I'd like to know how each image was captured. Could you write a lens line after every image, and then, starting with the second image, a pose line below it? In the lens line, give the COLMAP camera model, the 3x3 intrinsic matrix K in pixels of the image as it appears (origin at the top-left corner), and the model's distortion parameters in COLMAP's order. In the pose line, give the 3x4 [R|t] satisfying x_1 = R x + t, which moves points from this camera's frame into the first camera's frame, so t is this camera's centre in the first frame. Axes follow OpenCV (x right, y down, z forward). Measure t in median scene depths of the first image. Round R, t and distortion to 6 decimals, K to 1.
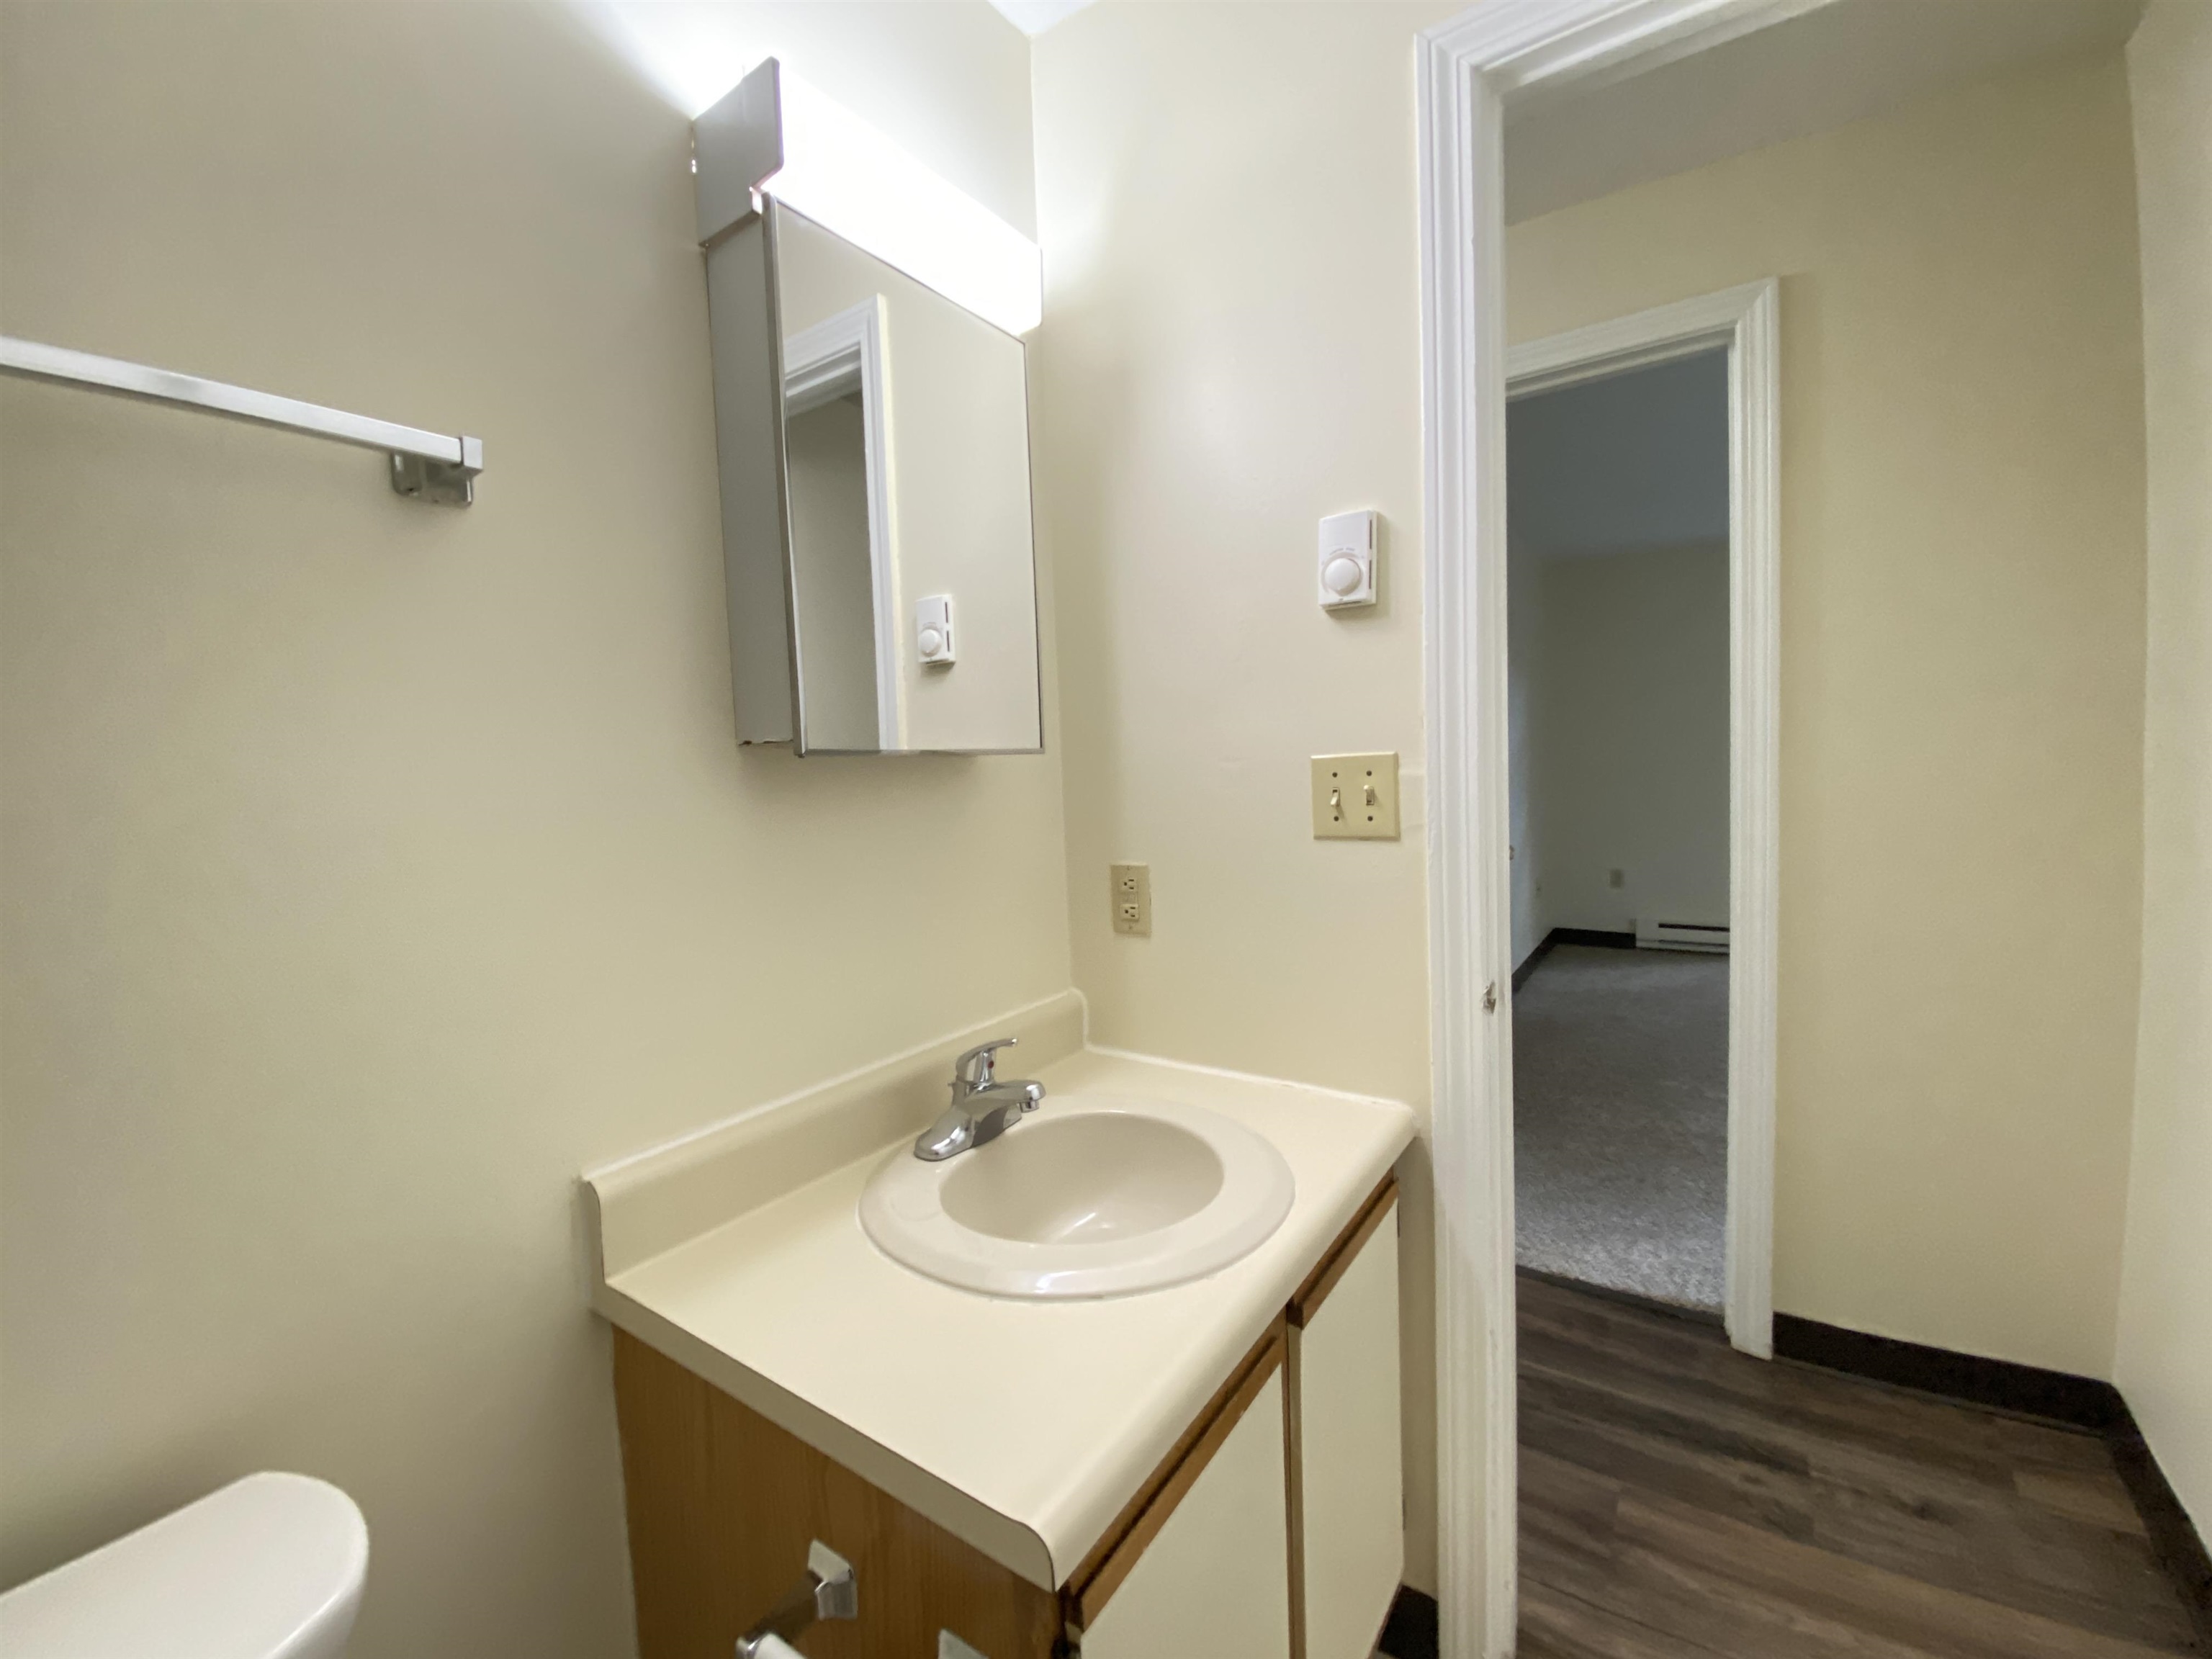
lens RADIAL K [[888.5, 0, 1093.3], [0, 888.5, 819.9], [0, 0, 1]] dist [0.021148, -0.018934]
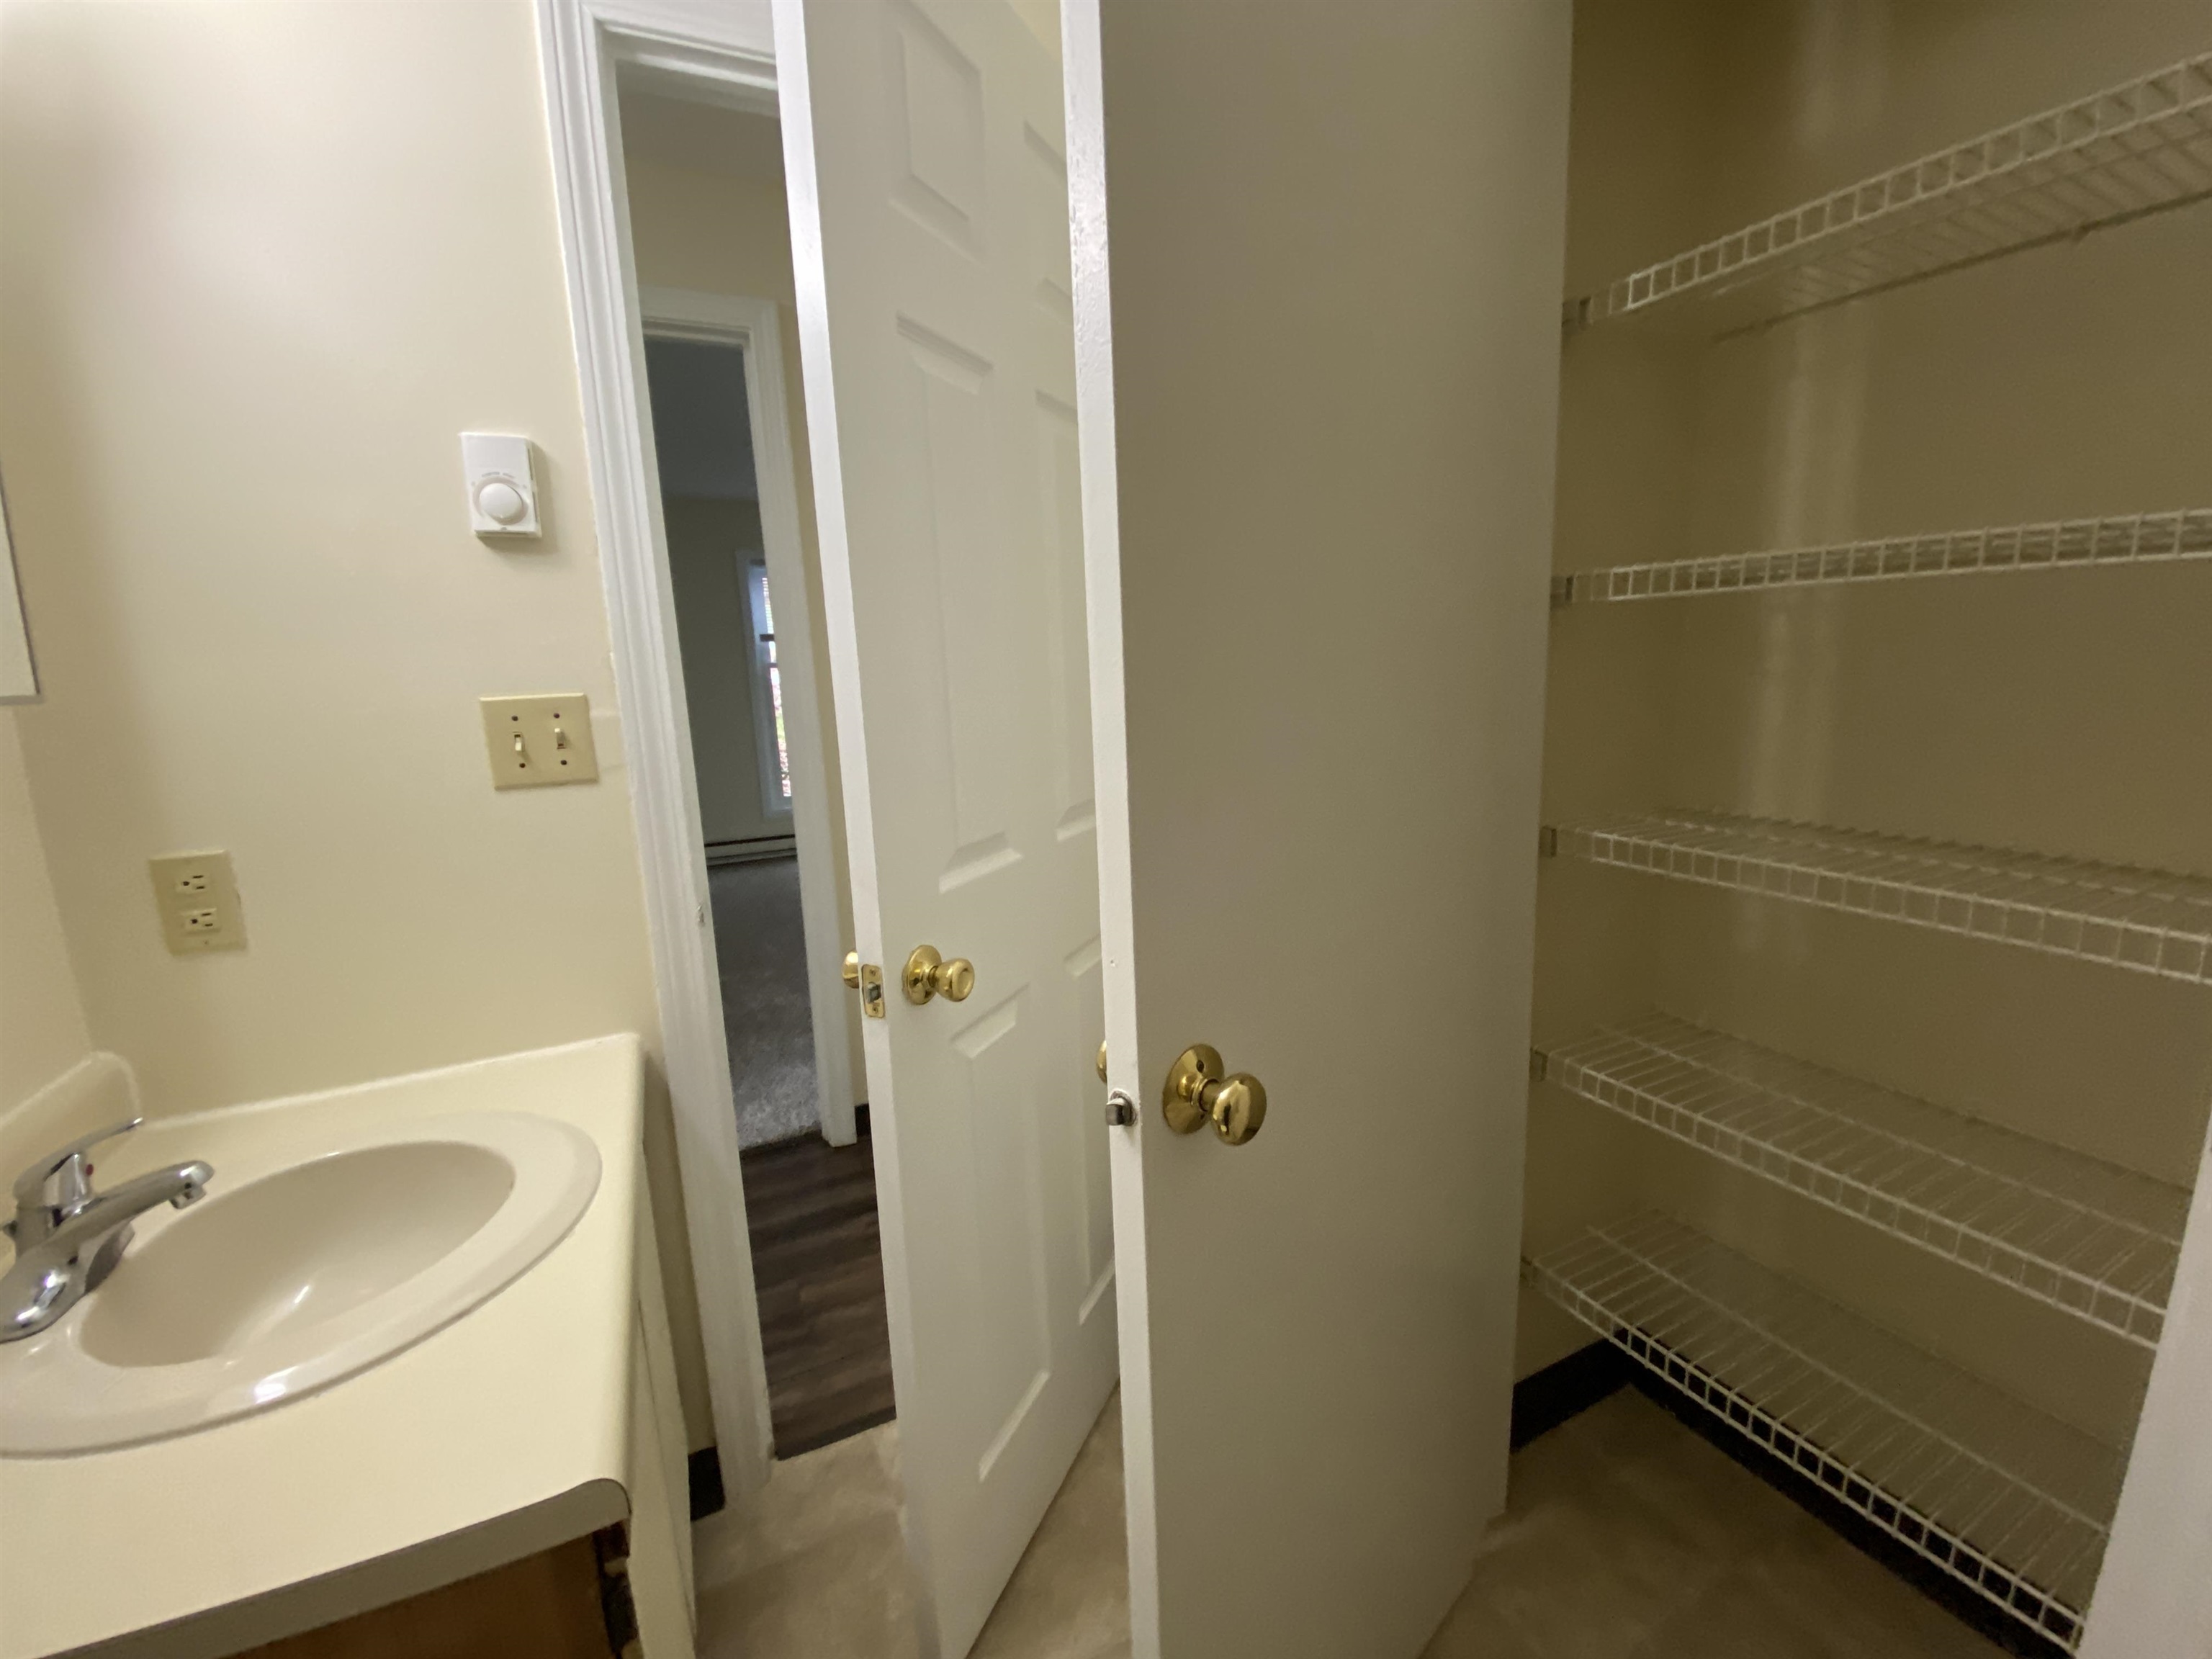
lens RADIAL K [[888.5, 0, 1093.3], [0, 888.5, 819.9], [0, 0, 1]] dist [0.021148, -0.018934]
pose [[0.499808, -0.135919, 0.855405, -0.246471], [0.077771, 0.990664, 0.111969, -0.003524], [-0.862637, 0.010563, 0.505712, 0.002360]]
